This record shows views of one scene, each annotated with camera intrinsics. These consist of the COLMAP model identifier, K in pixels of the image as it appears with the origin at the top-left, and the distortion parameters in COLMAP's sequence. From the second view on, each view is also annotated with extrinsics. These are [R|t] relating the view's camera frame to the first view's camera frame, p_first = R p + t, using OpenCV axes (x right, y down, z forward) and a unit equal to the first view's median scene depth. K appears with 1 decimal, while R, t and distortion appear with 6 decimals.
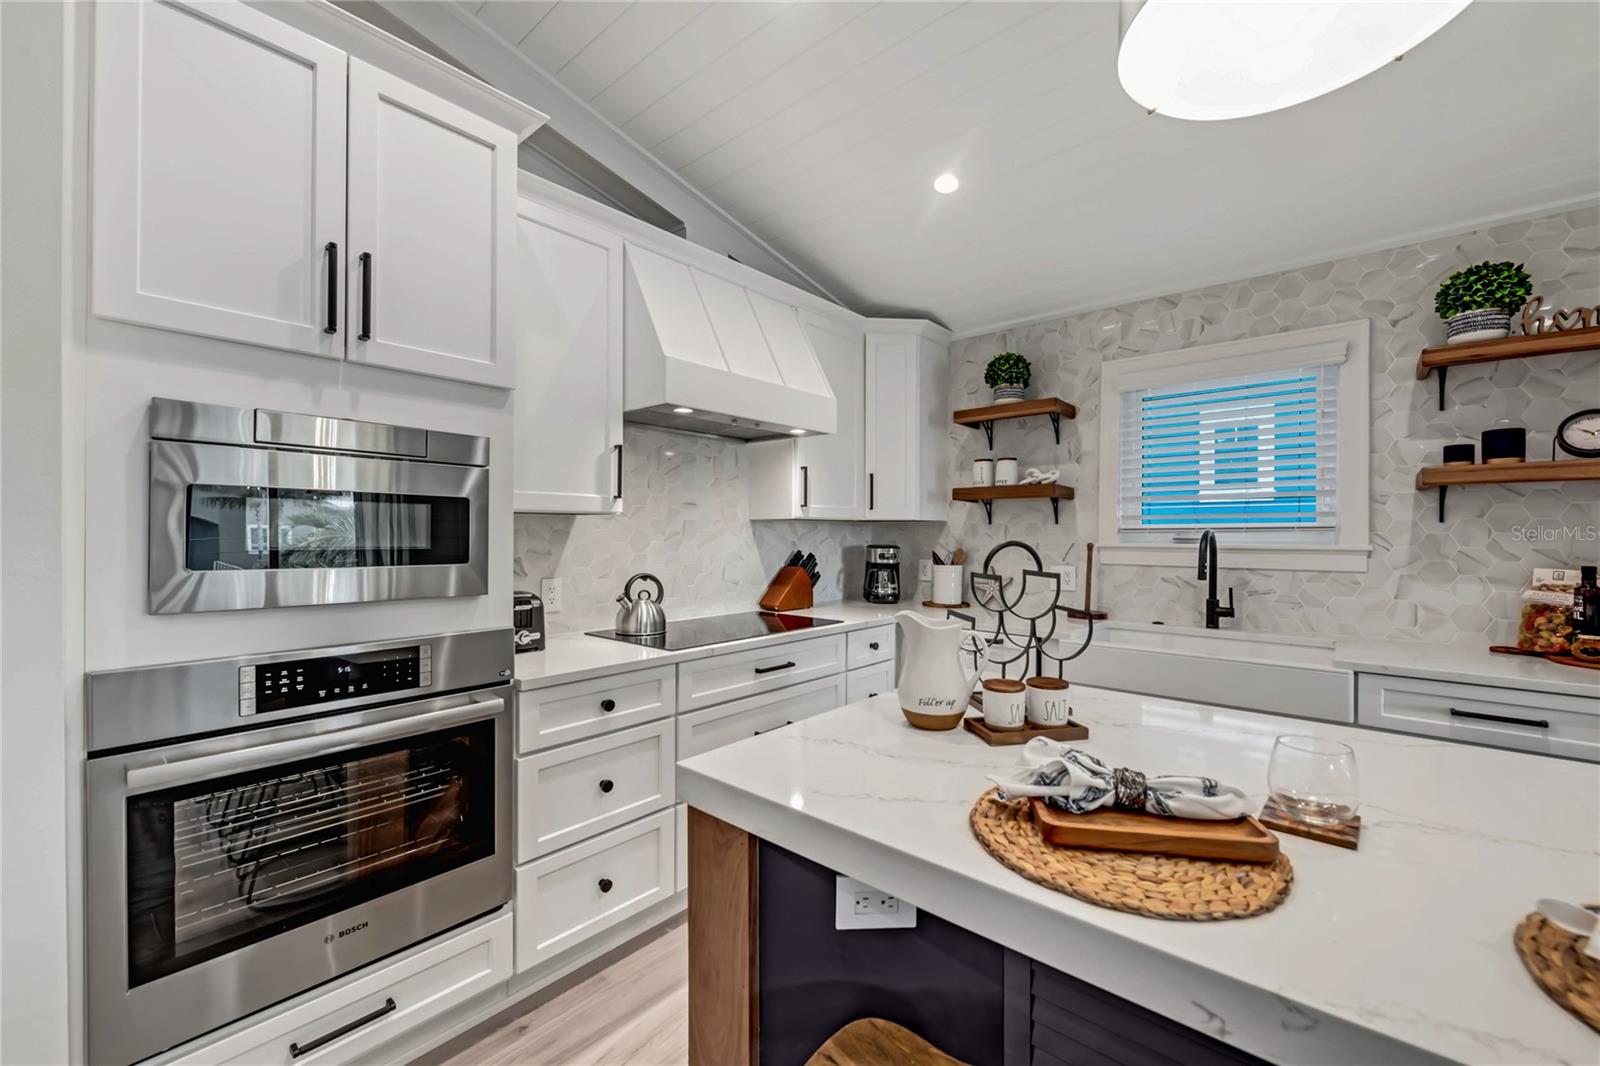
lens RADIAL K [[644.4, 0, 834.9], [0, 644.4, 539.1], [0, 0, 1]] dist [0.000623, -0.001738]
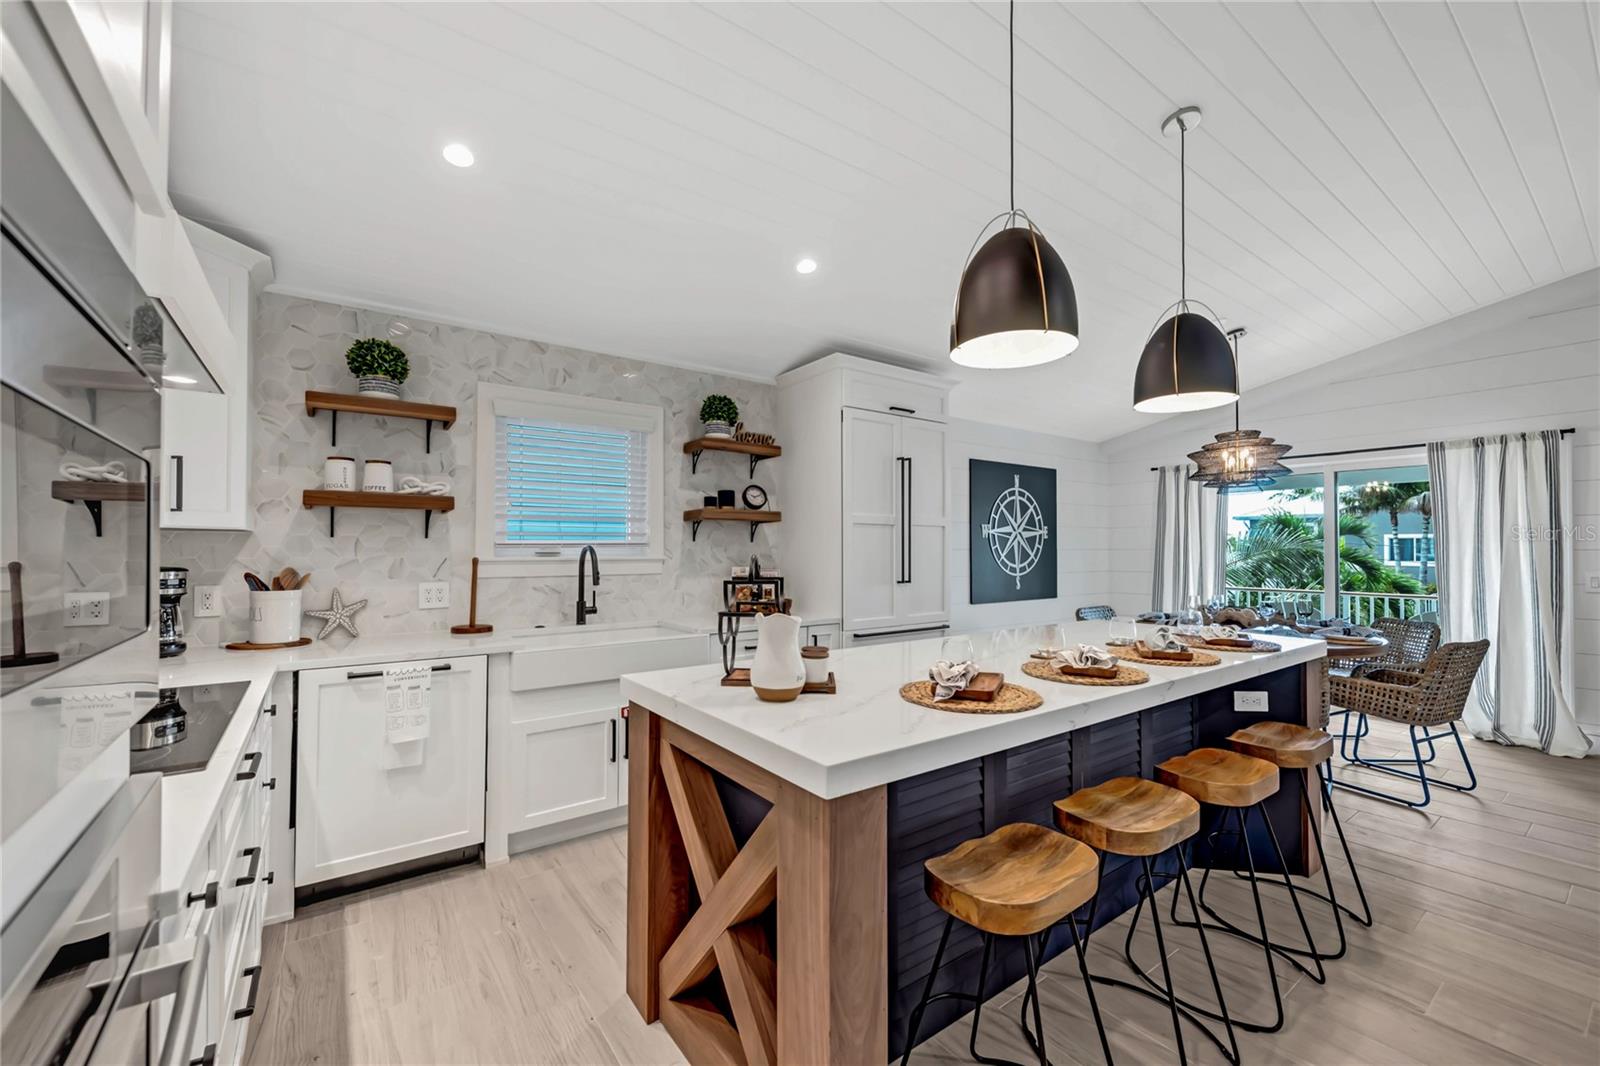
lens RADIAL K [[644.4, 0, 778.0], [0, 644.4, 538.5], [0, 0, 1]] dist [0.000623, -0.001738]
pose [[0.254493, 0.013358, 0.966982, -0.570053], [0.007588, 0.999846, -0.015810, -0.005246], [-0.967045, 0.011361, 0.254353, 0.350143]]
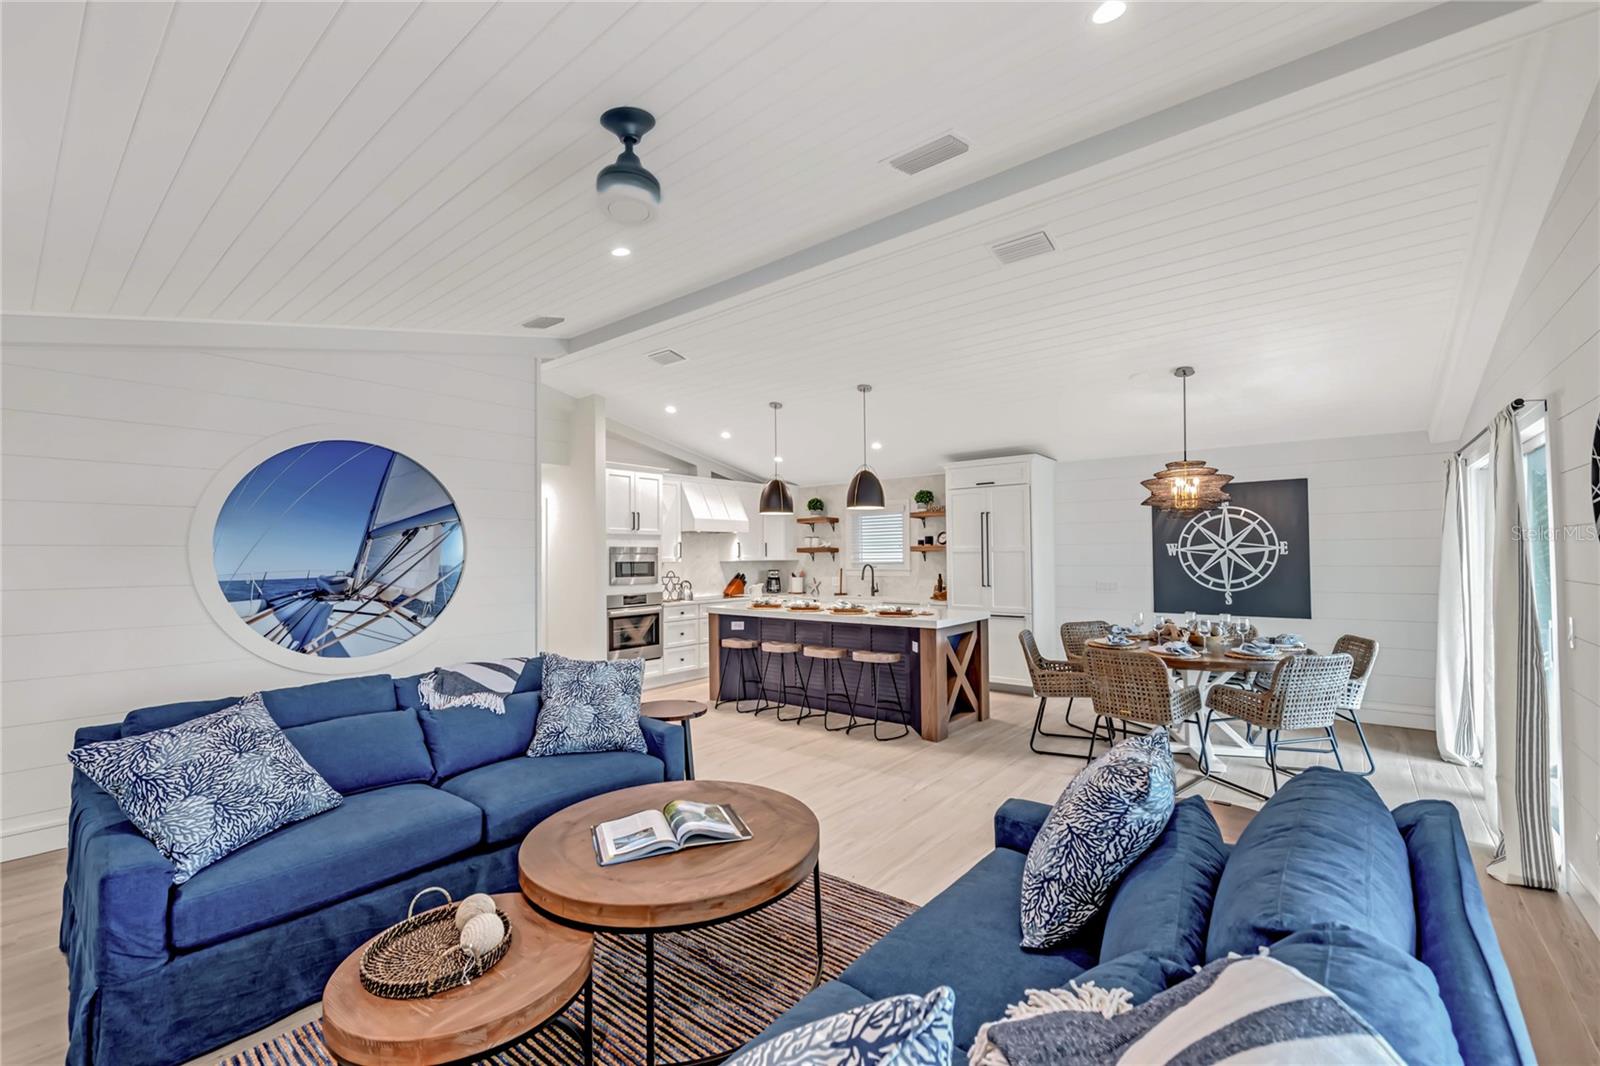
lens RADIAL K [[644.4, 0, 841.8], [0, 644.4, 546.3], [0, 0, 1]] dist [0.000623, -0.001738]
pose [[0.998523, -0.012332, 0.052916, 0.309607], [0.013470, 0.999684, -0.021218, -0.036934], [-0.052638, 0.021899, 0.998374, -2.233304]]
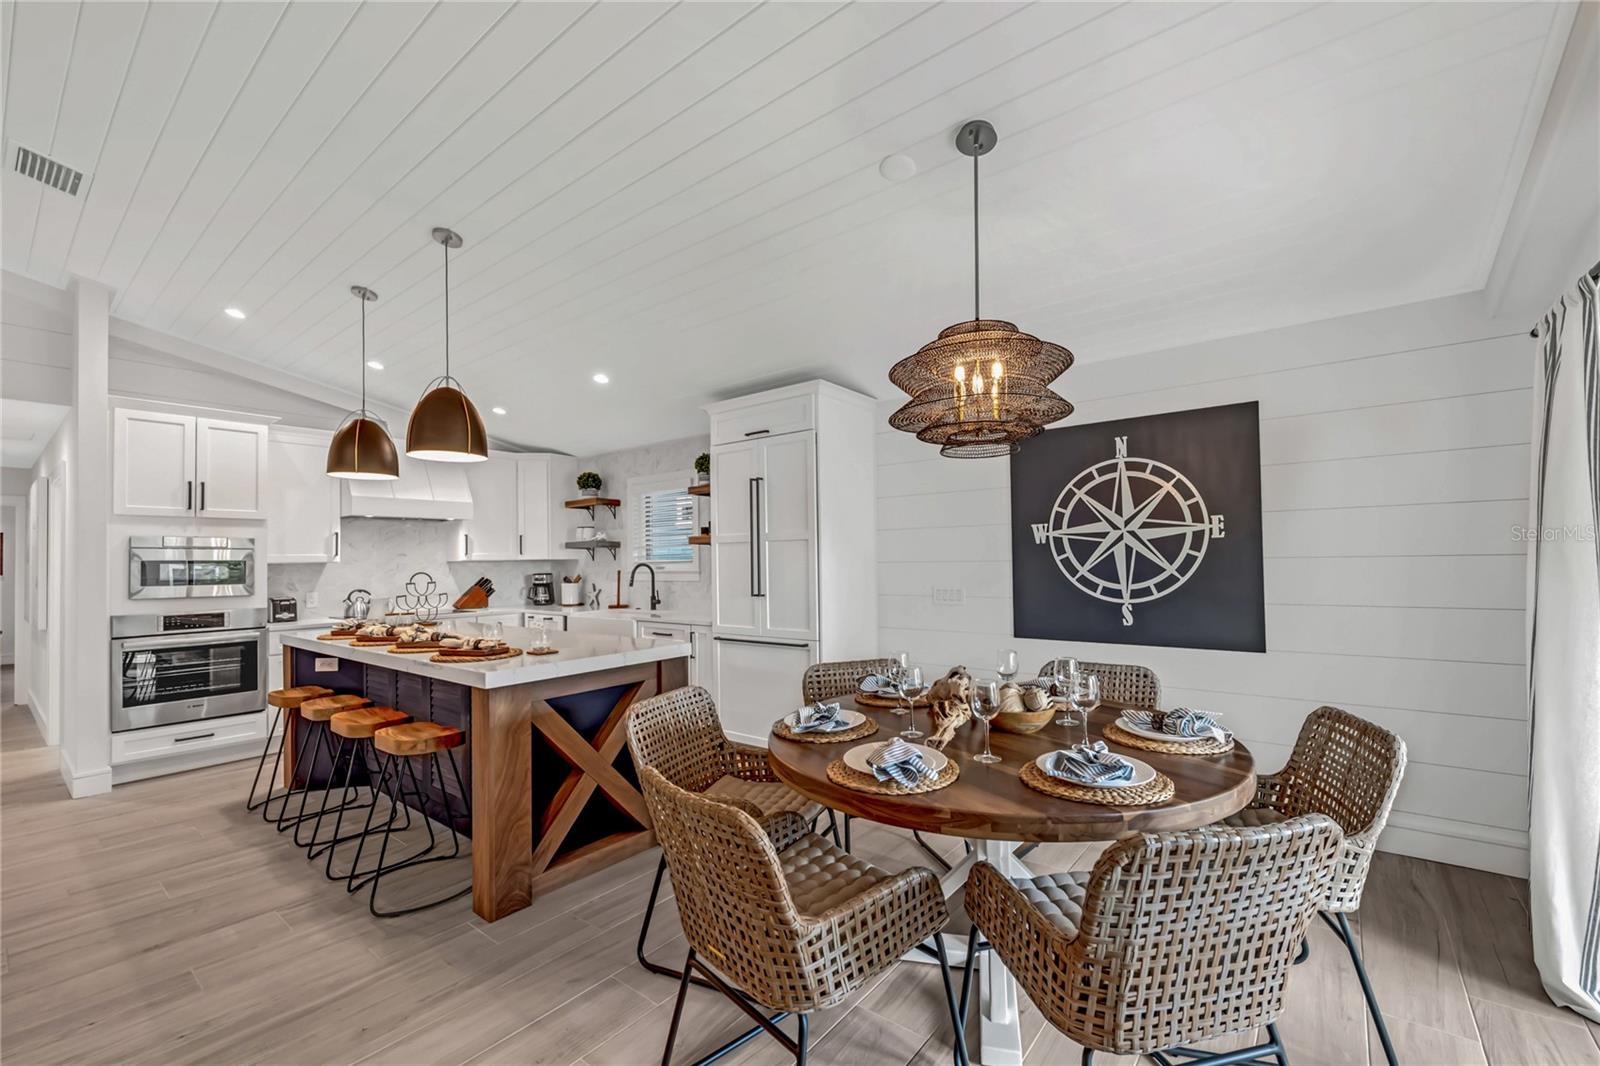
lens RADIAL K [[644.4, 0, 842.6], [0, 644.4, 549.9], [0, 0, 1]] dist [0.000623, -0.001738]
pose [[0.997666, -0.017703, 0.065951, 1.174561], [0.019314, 0.999529, -0.023868, 0.004847], [-0.065497, 0.025086, 0.997537, -1.254133]]
